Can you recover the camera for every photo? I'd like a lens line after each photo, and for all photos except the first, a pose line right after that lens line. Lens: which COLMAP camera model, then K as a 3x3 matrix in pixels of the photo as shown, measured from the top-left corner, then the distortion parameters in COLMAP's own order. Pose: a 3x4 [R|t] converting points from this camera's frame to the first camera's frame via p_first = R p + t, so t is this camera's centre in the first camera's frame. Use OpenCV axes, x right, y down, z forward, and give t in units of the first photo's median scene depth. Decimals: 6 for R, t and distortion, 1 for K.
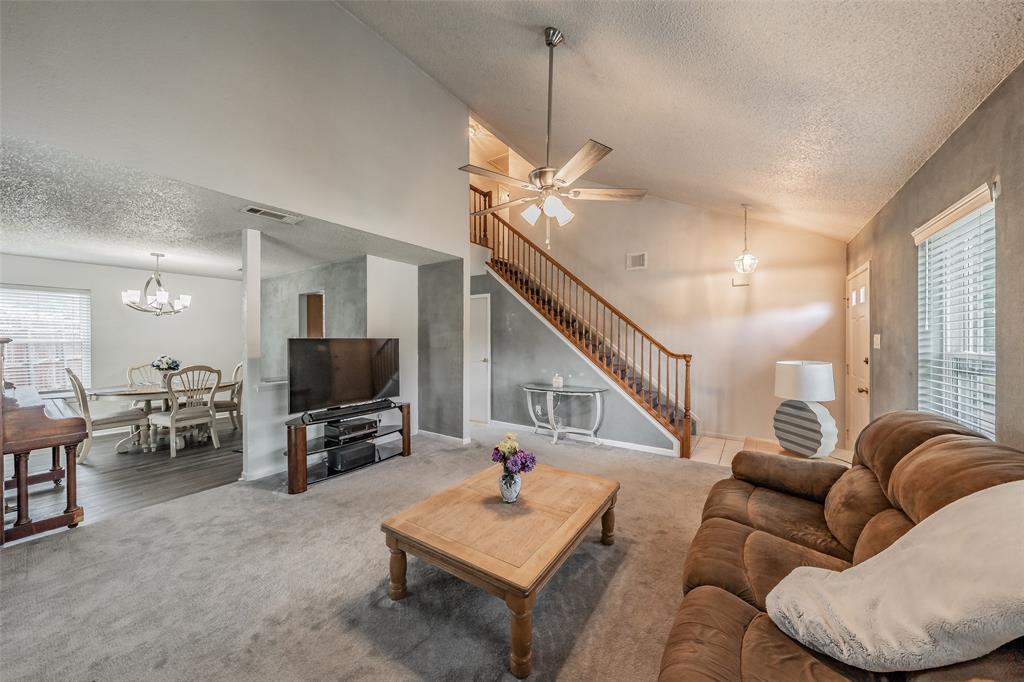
lens RADIAL K [[351.6, 0, 514.5], [0, 351.6, 341.1], [0, 0, 1]] dist [-0.002808, 0.000549]
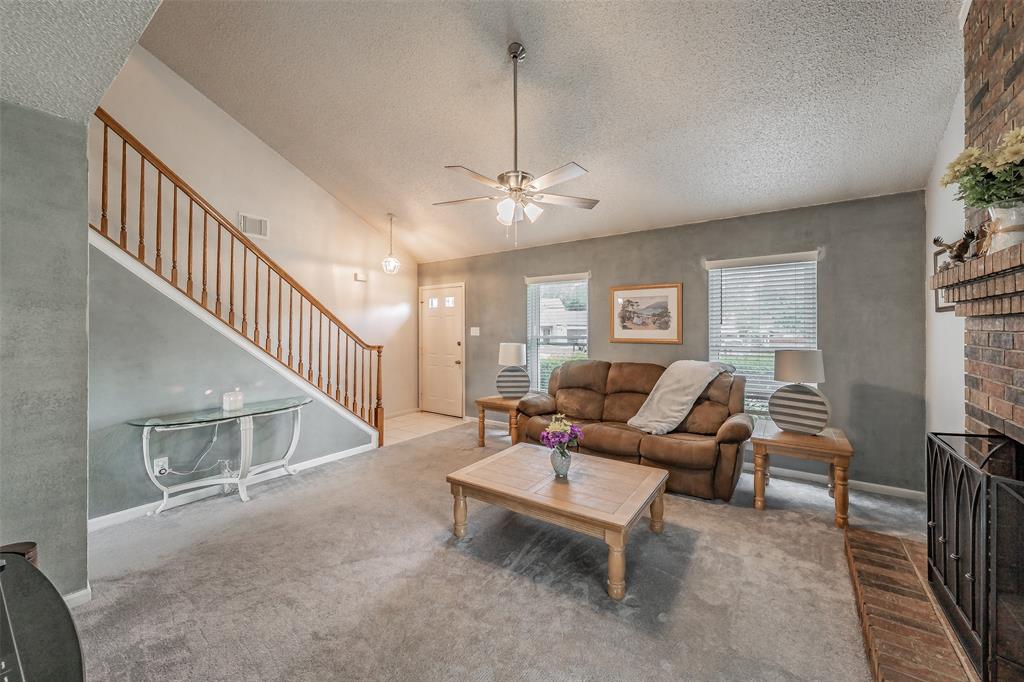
lens RADIAL K [[396.7, 0, 515.2], [0, 396.7, 330.1], [0, 0, 1]] dist [0.001042, 0.000021]
pose [[0.005207, 0.001893, 0.999985, -0.640961], [0.010357, 0.999944, -0.001947, -0.000110], [-0.999933, 0.010367, 0.005187, 0.574778]]
